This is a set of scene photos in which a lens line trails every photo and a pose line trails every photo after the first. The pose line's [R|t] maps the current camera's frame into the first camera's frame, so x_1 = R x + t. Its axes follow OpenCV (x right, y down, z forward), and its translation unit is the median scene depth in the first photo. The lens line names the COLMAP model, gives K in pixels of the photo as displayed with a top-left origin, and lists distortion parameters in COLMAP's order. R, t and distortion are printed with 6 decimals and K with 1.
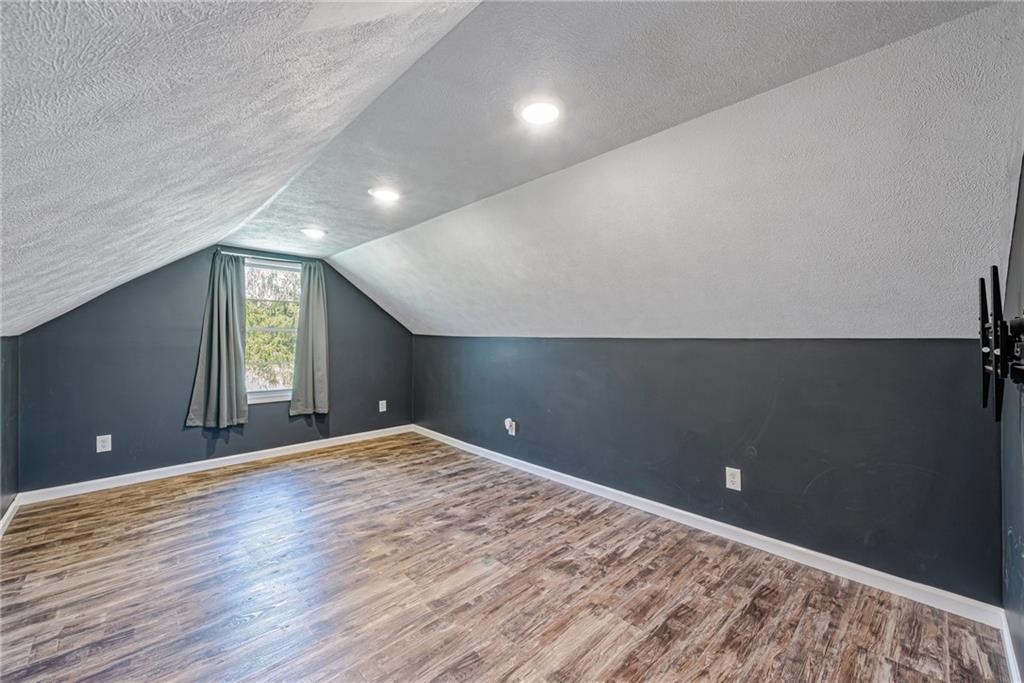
lens RADIAL K [[405.4, 0, 511.8], [0, 405.4, 338.9], [0, 0, 1]] dist [0.005103, -0.000048]
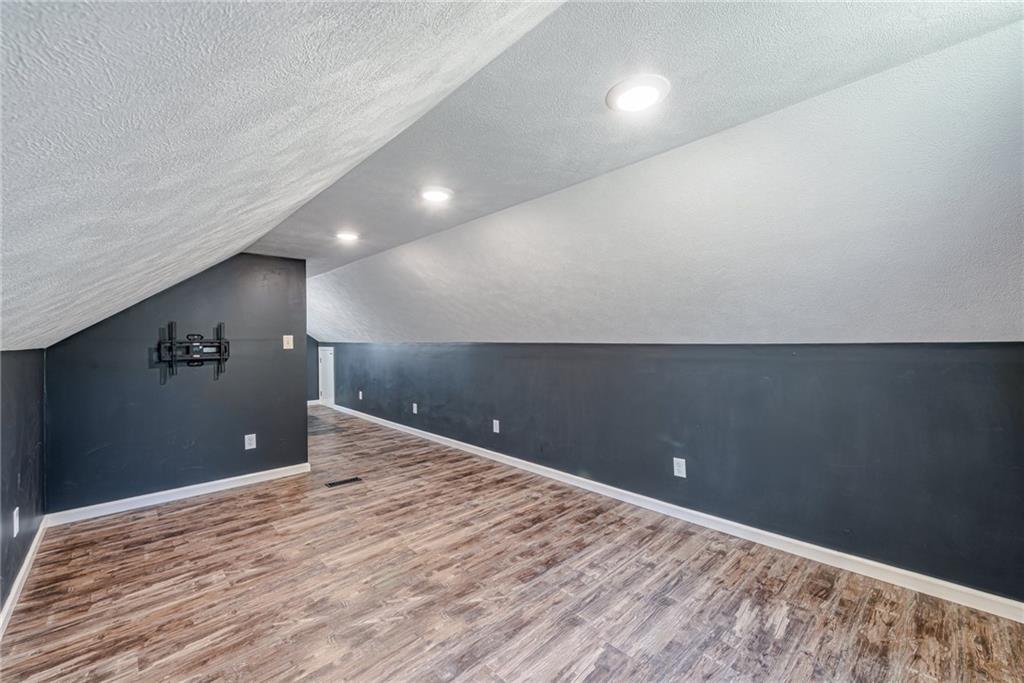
lens RADIAL K [[405.4, 0, 512.3], [0, 405.4, 340.4], [0, 0, 1]] dist [0.005103, -0.000048]
pose [[-0.999986, 0.004235, 0.003060, -0.507836], [0.004244, 0.999986, 0.003024, -0.020263], [-0.003047, 0.003037, -0.999991, 2.021730]]
